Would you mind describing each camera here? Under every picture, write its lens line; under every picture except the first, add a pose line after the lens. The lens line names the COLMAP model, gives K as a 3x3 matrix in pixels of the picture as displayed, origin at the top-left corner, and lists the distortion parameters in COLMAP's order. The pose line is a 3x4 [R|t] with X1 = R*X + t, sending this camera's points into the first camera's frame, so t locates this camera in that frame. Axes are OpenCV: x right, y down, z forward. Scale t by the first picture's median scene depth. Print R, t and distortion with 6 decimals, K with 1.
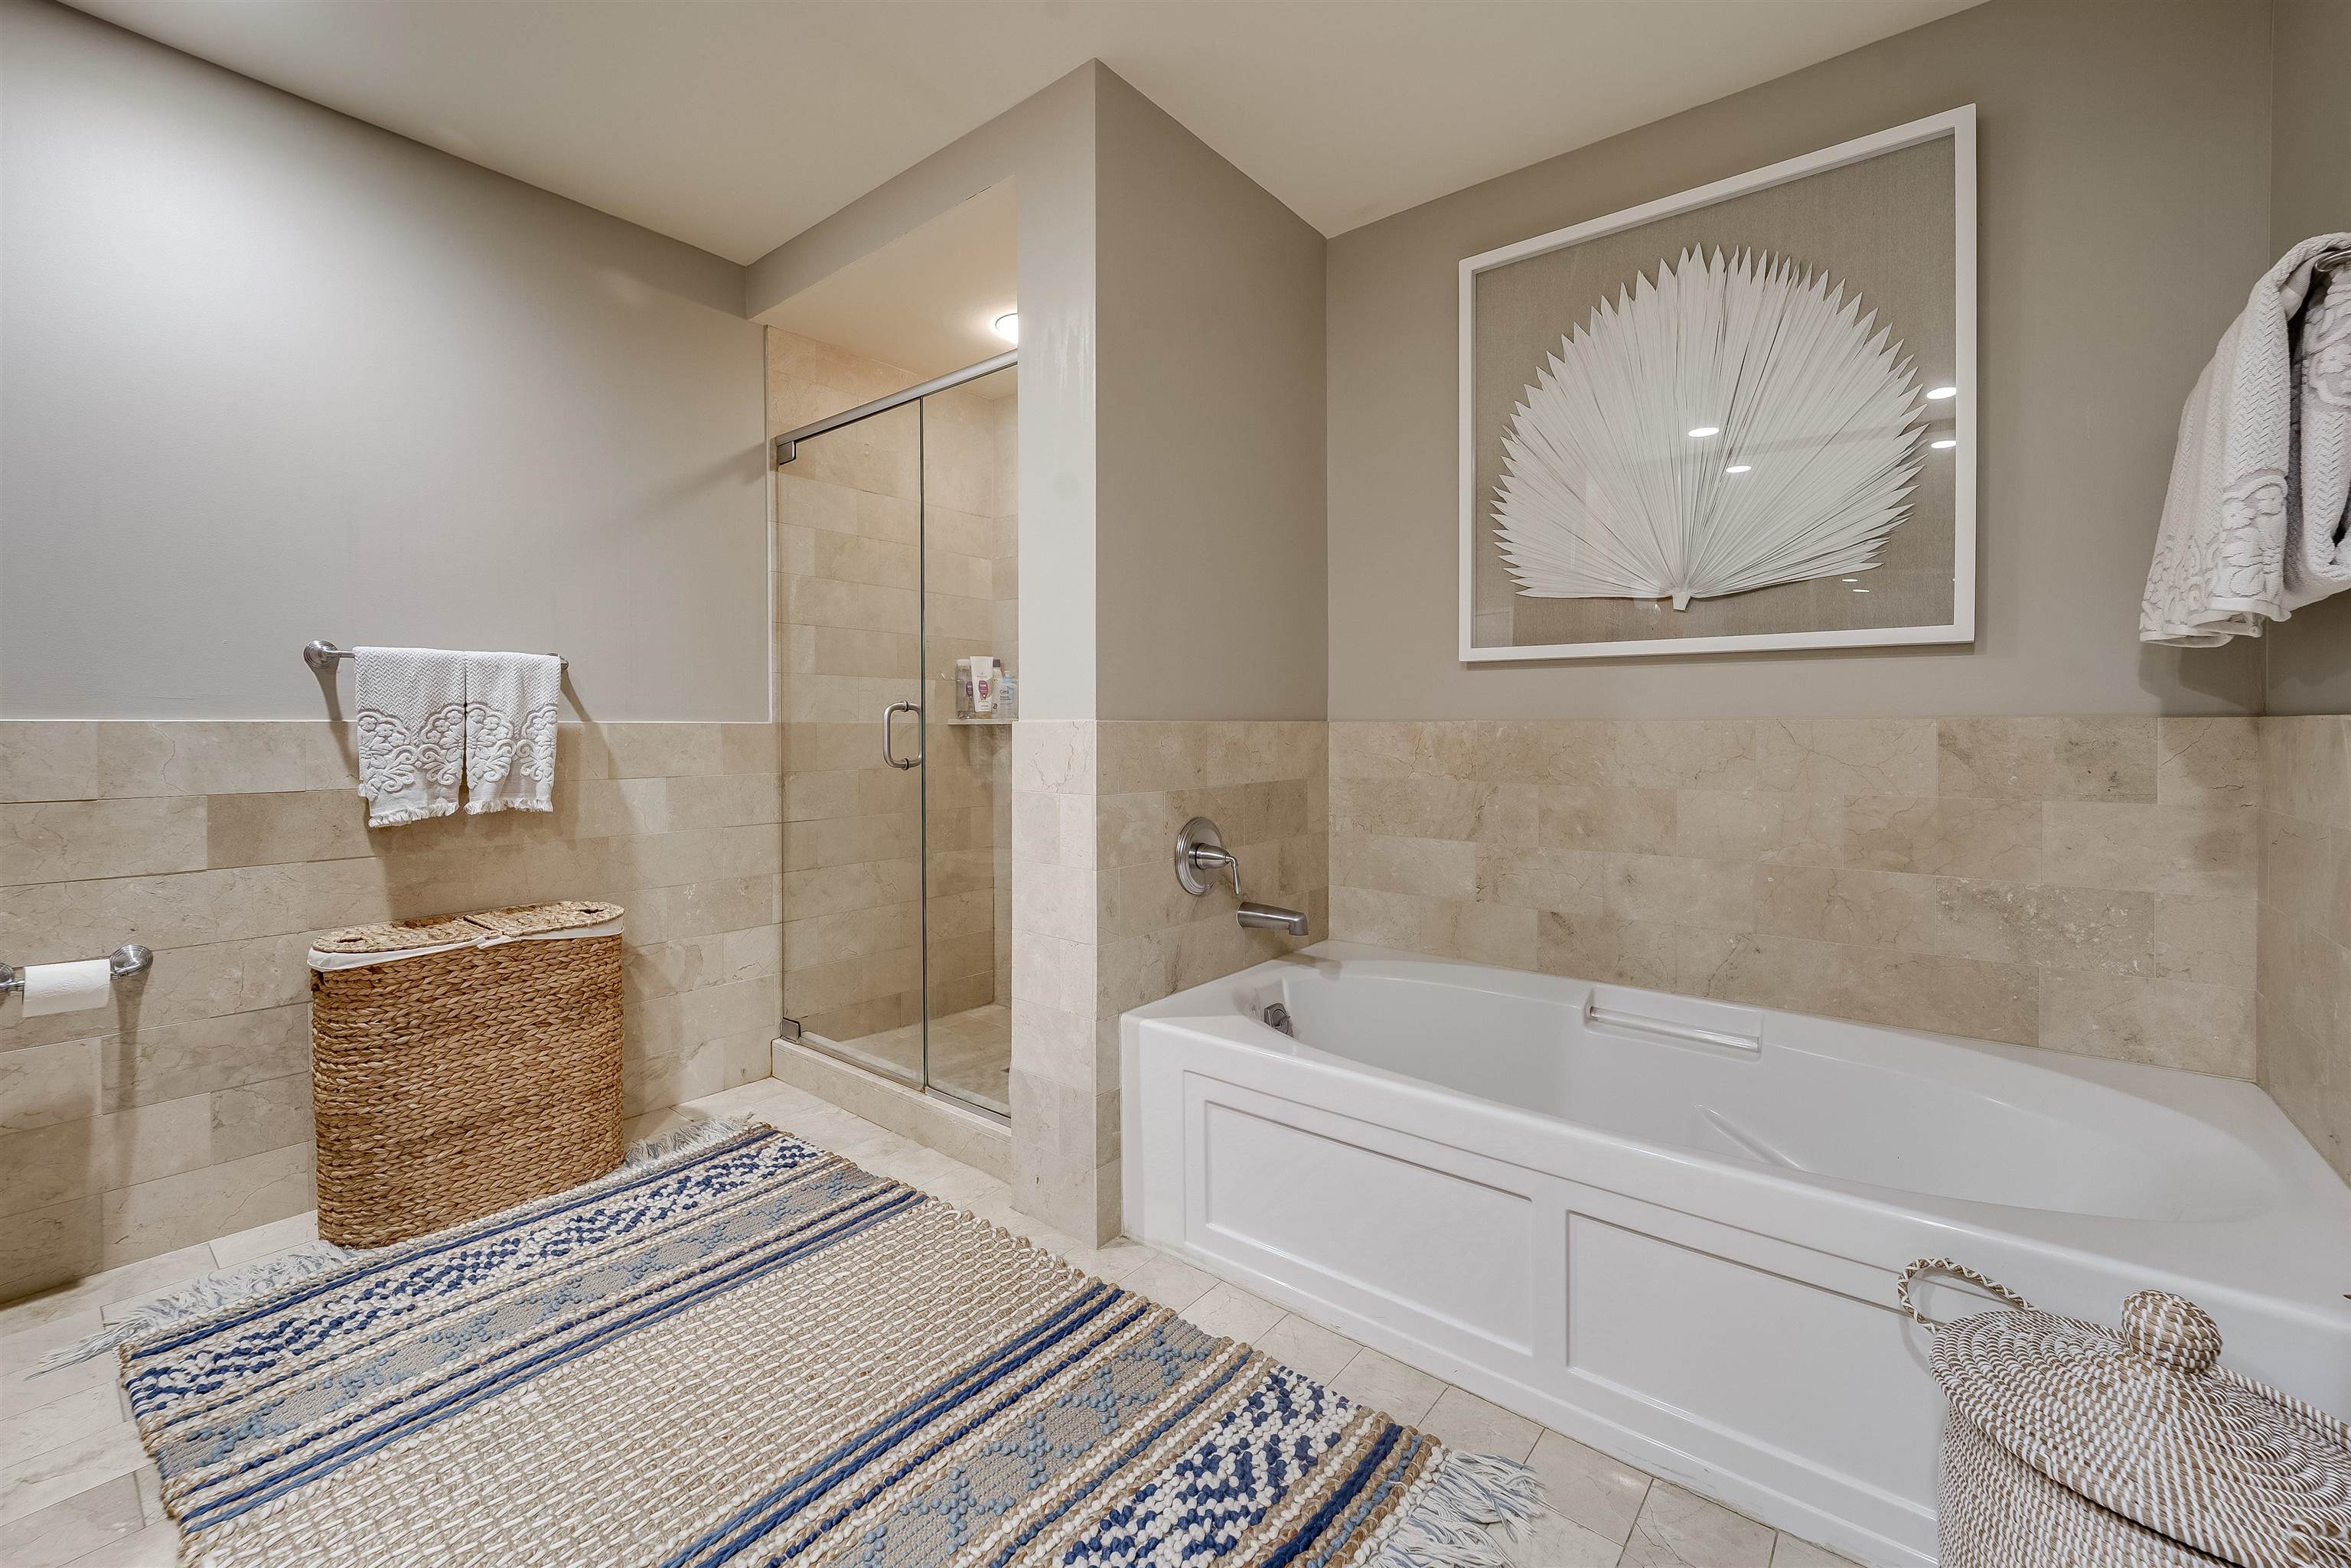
lens RADIAL K [[963.7, 0, 1182.4], [0, 963.7, 728.2], [0, 0, 1]] dist [-0.005273, -0.000897]
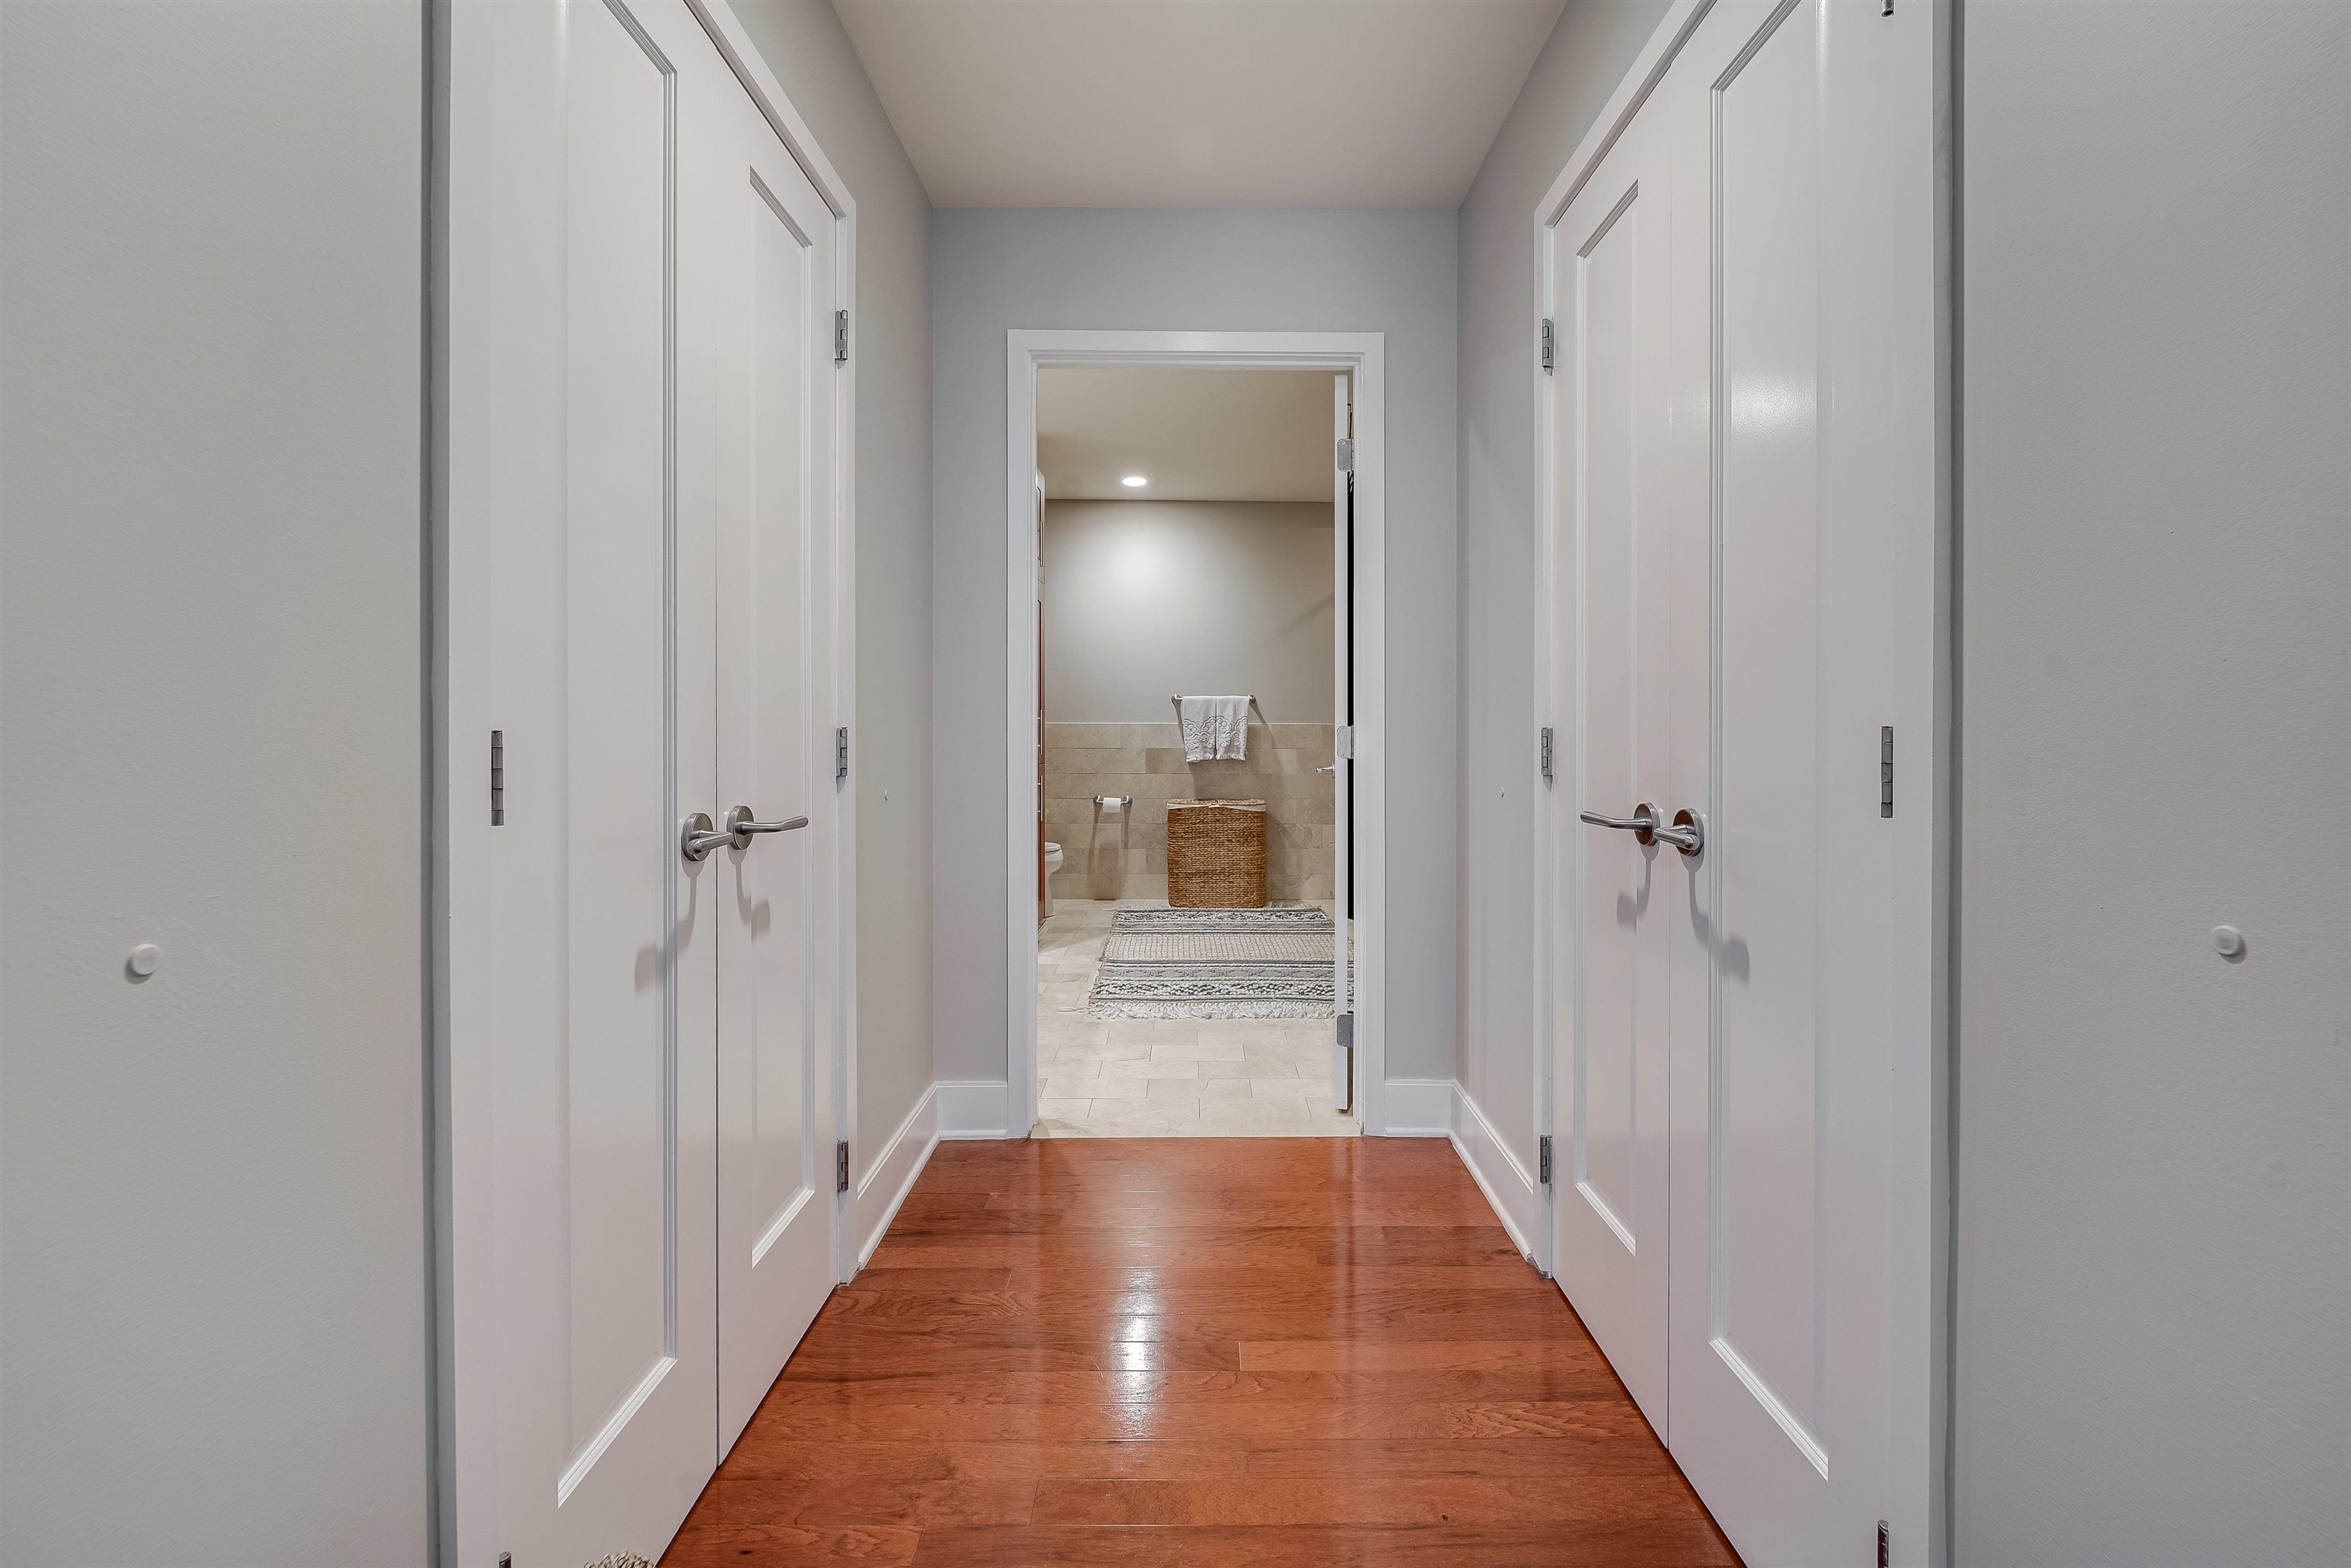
lens RADIAL K [[963.7, 0, 1215.6], [0, 963.7, 714.6], [0, 0, 1]] dist [-0.005273, -0.000897]
pose [[0.648929, -0.008561, -0.760801, 1.257883], [-0.002935, 0.999901, -0.013755, 0.005140], [0.760844, 0.011158, 0.648839, -0.698231]]
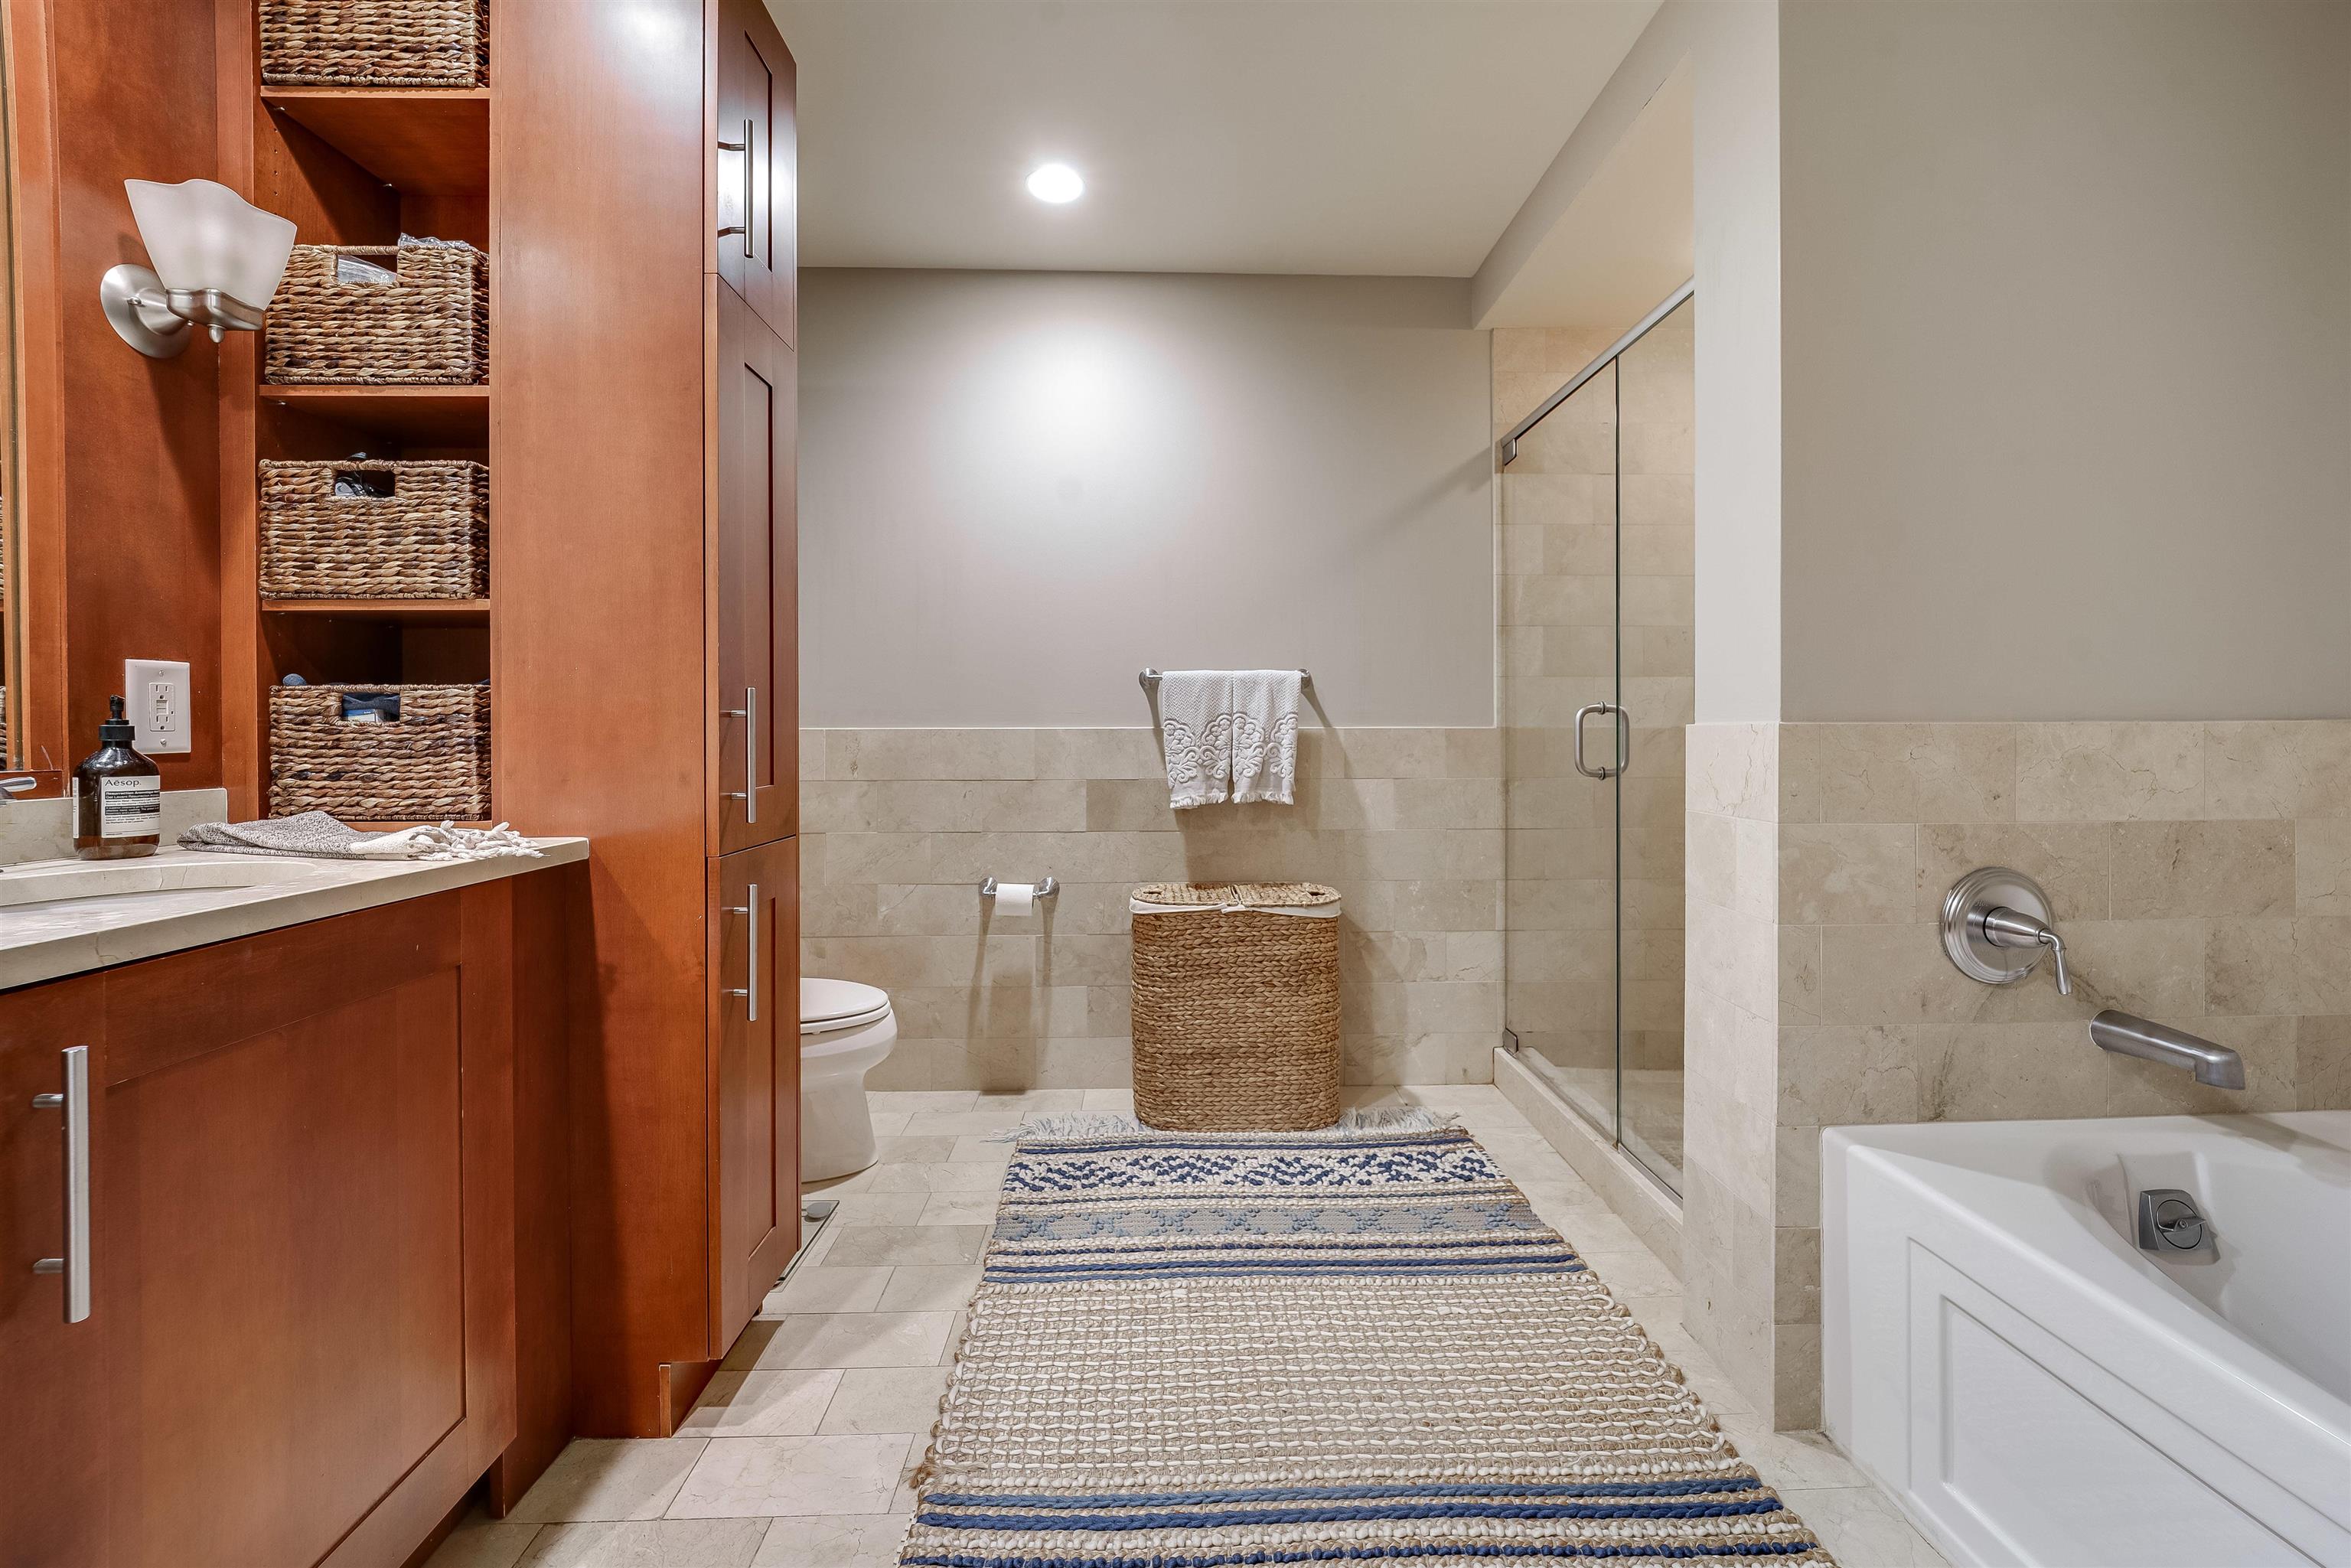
lens RADIAL K [[963.7, 0, 1185.4], [0, 963.7, 731.5], [0, 0, 1]] dist [-0.005273, -0.000897]
pose [[0.650367, -0.001283, -0.759619, 0.161566], [0.000070, 0.999999, -0.001629, 0.000410], [0.759620, 0.001006, 0.650367, 0.153032]]
